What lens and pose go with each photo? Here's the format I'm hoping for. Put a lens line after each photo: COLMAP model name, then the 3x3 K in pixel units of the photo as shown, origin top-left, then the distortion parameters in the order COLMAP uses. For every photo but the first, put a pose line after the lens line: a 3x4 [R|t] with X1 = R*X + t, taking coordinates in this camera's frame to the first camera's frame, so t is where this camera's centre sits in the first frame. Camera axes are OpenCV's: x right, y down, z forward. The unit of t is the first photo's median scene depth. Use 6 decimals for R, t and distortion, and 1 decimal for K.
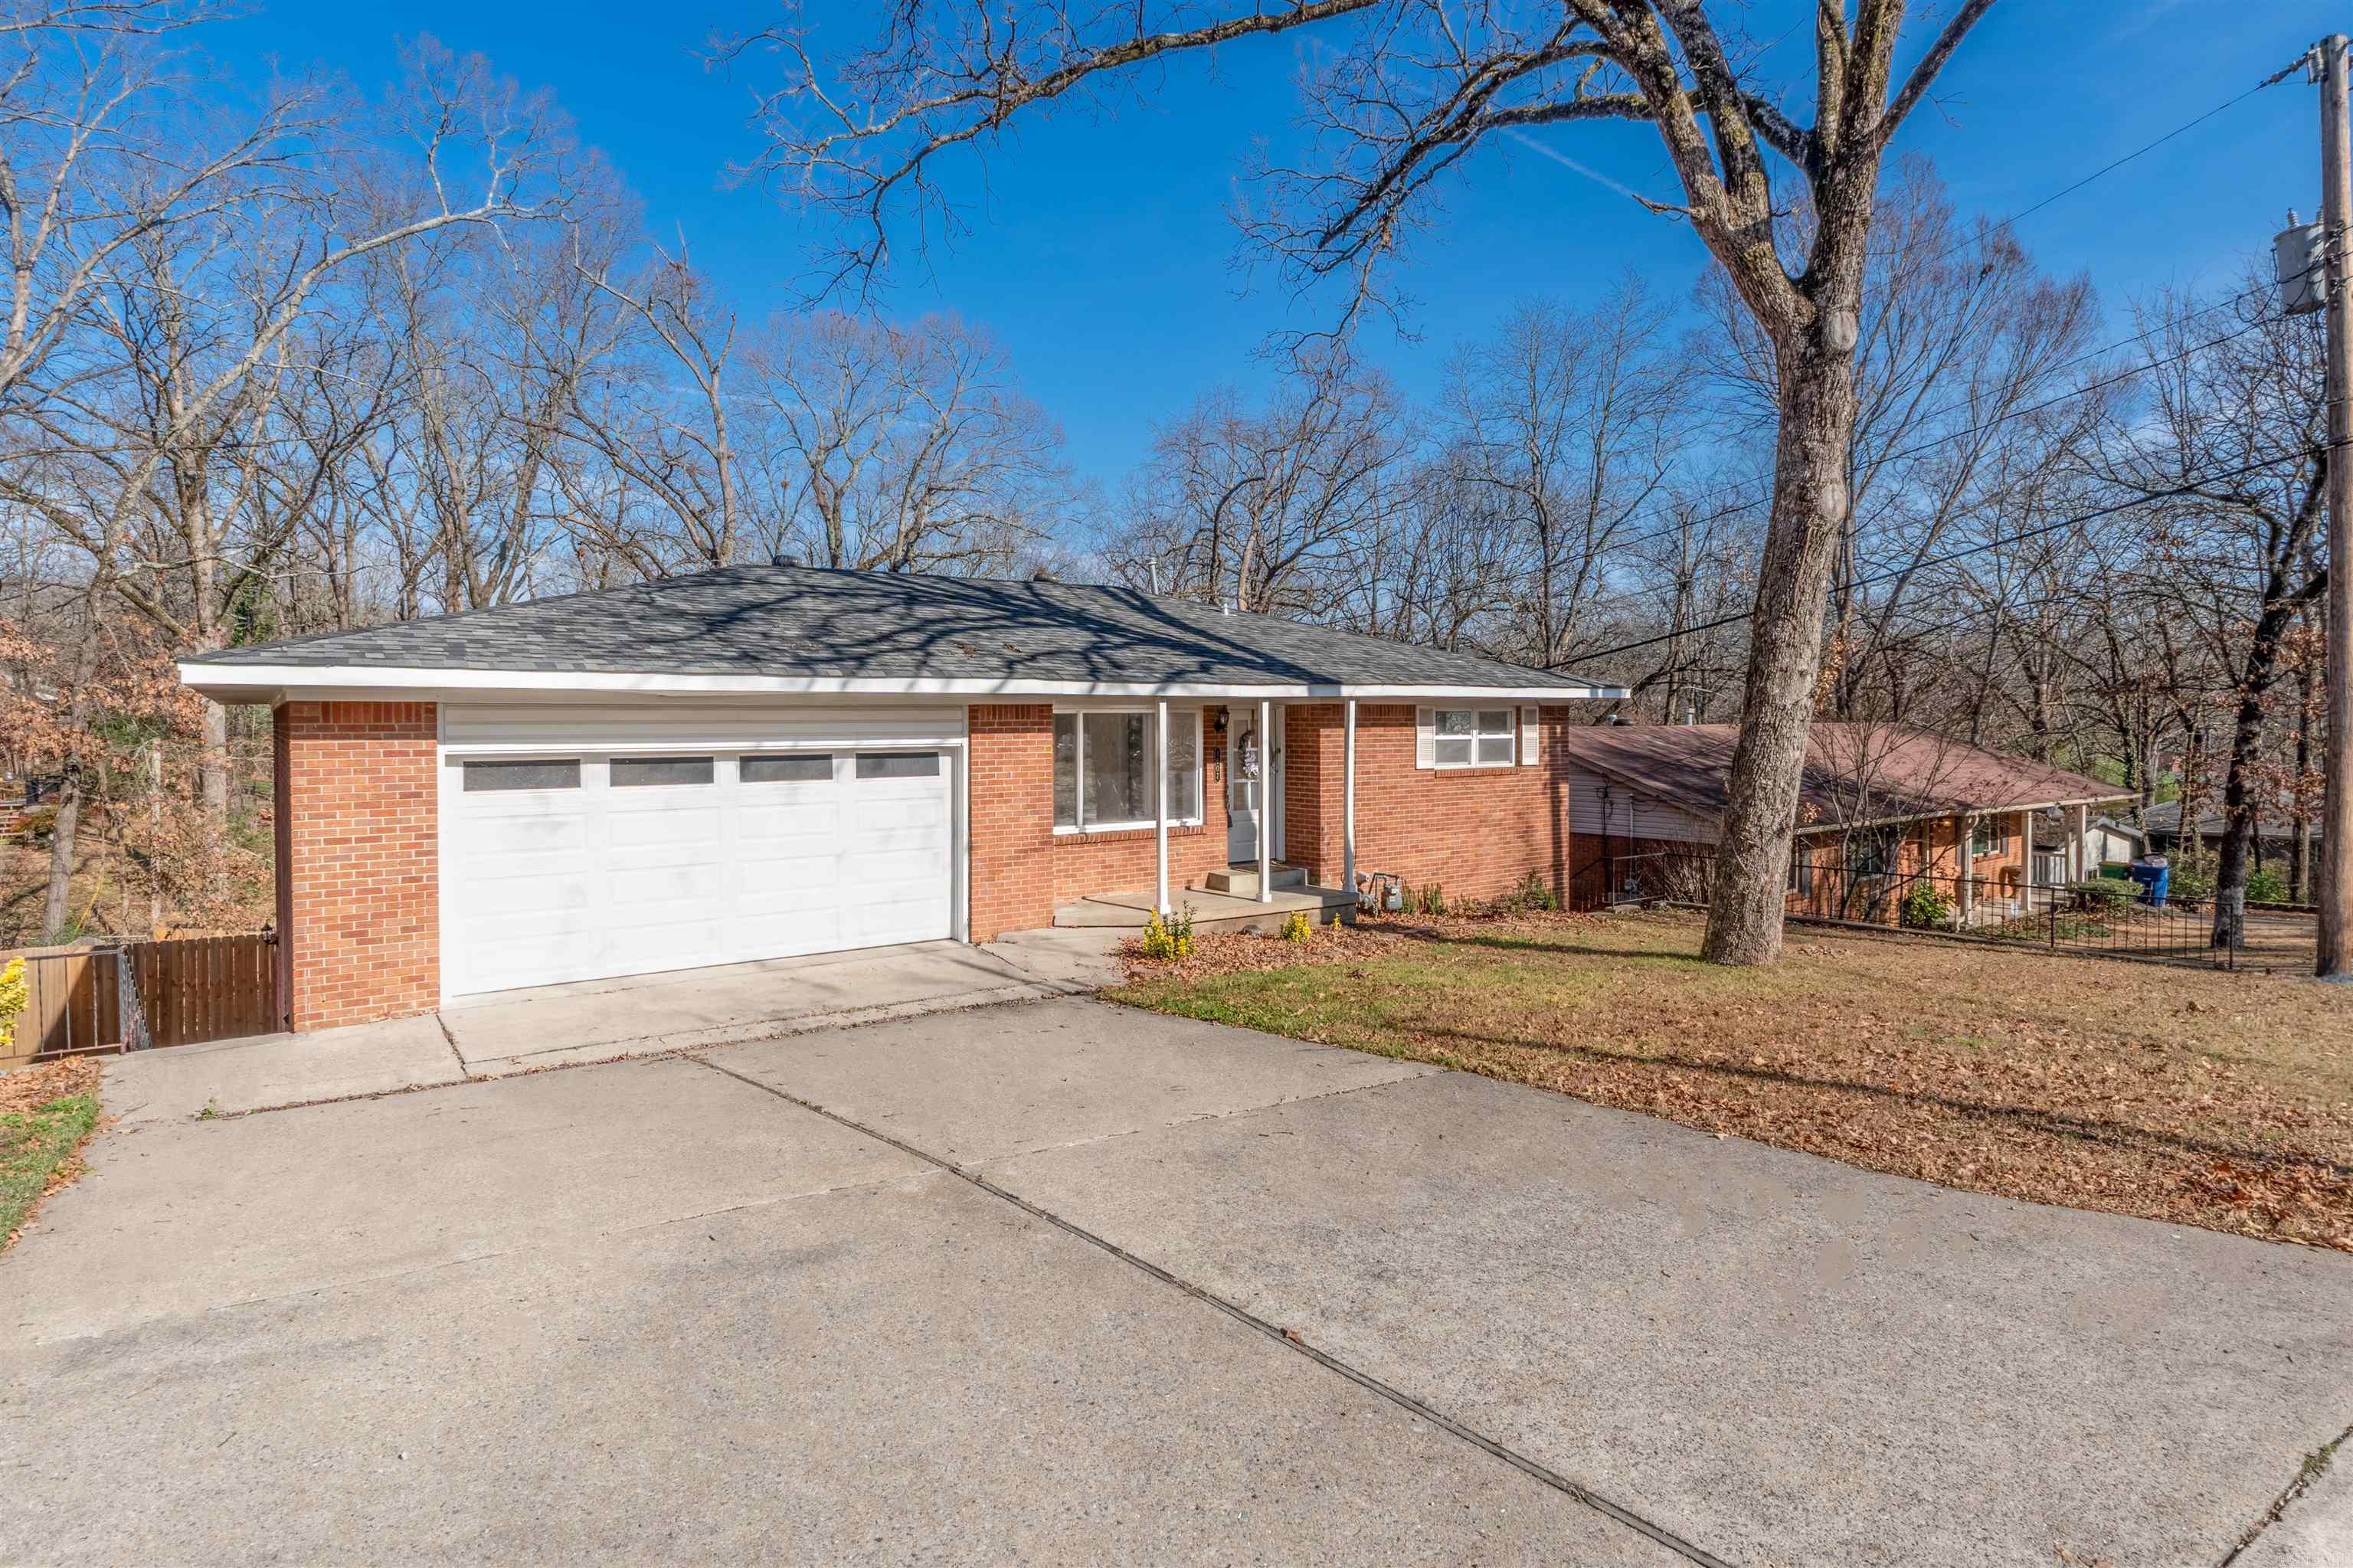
lens RADIAL K [[1245.8, 0, 1167.3], [0, 1245.8, 770.1], [0, 0, 1]] dist [-0.001487, -0.001459]
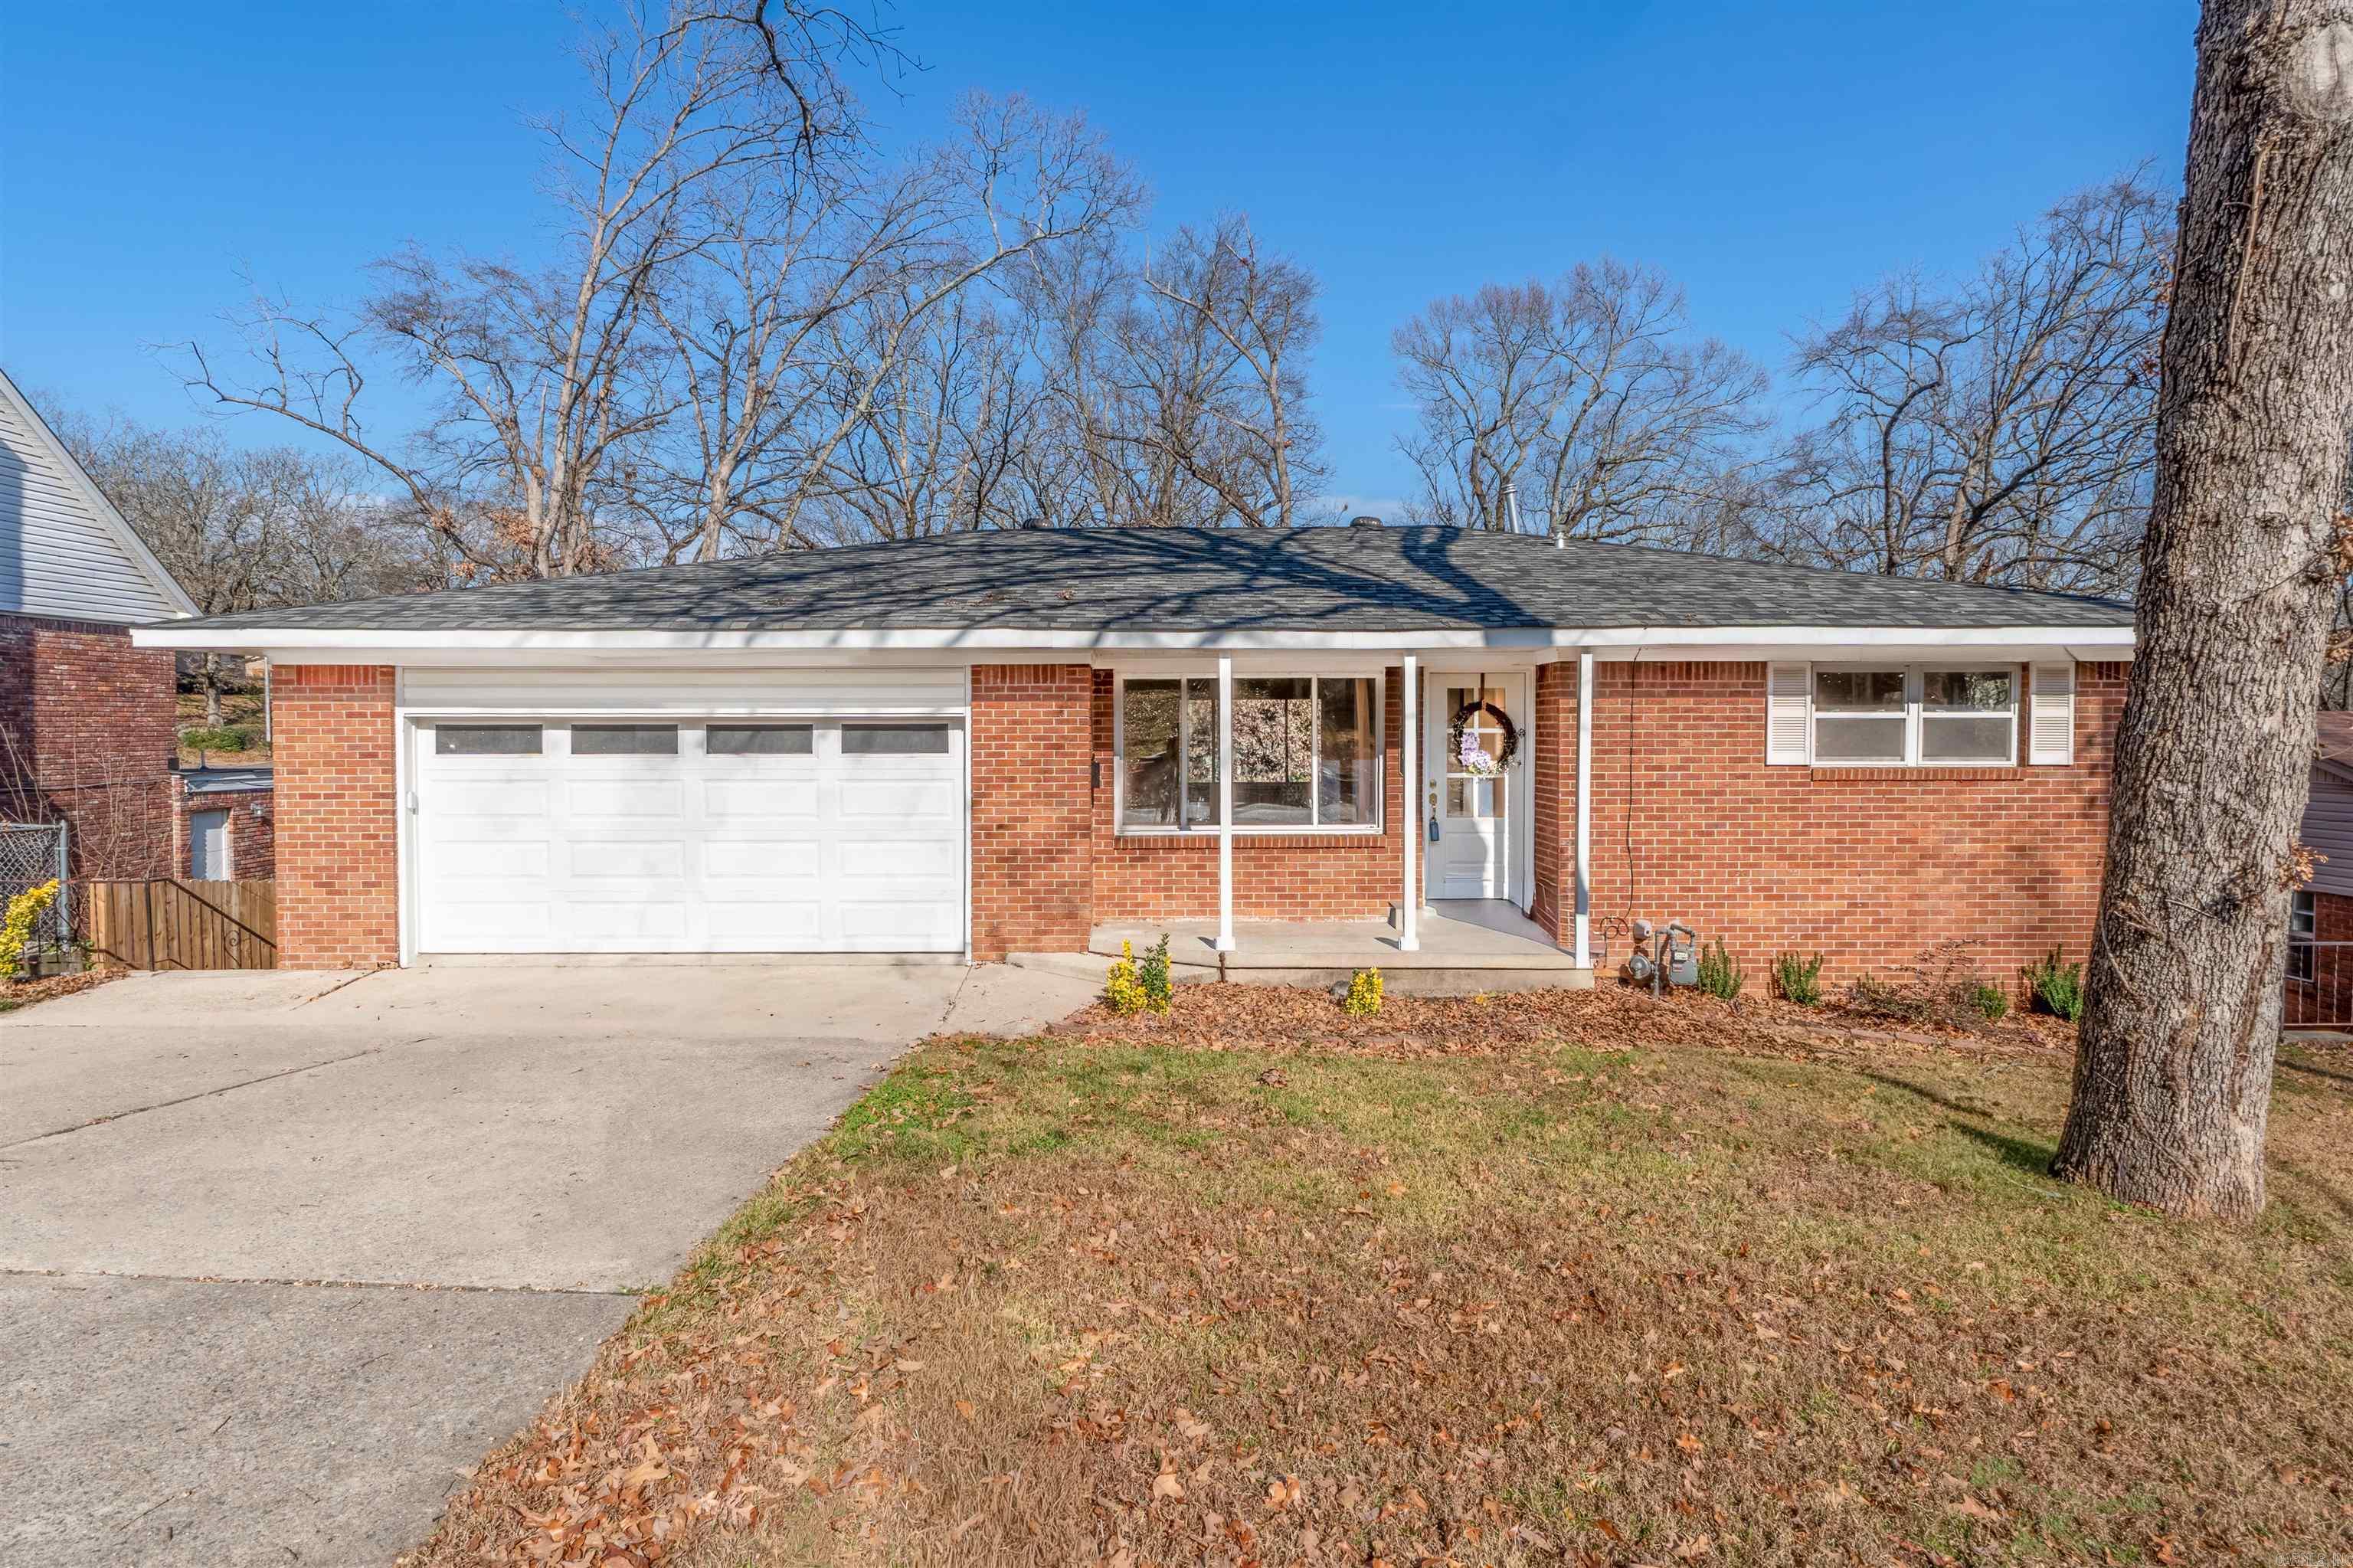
lens RADIAL K [[1245.8, 0, 1179.7], [0, 1245.8, 783.0], [0, 0, 1]] dist [-0.001487, -0.001459]
pose [[0.814336, 0.027733, -0.579731, 0.459783], [-0.025454, 0.999603, 0.012064, 0.011383], [0.579836, 0.004933, 0.814718, 0.462199]]
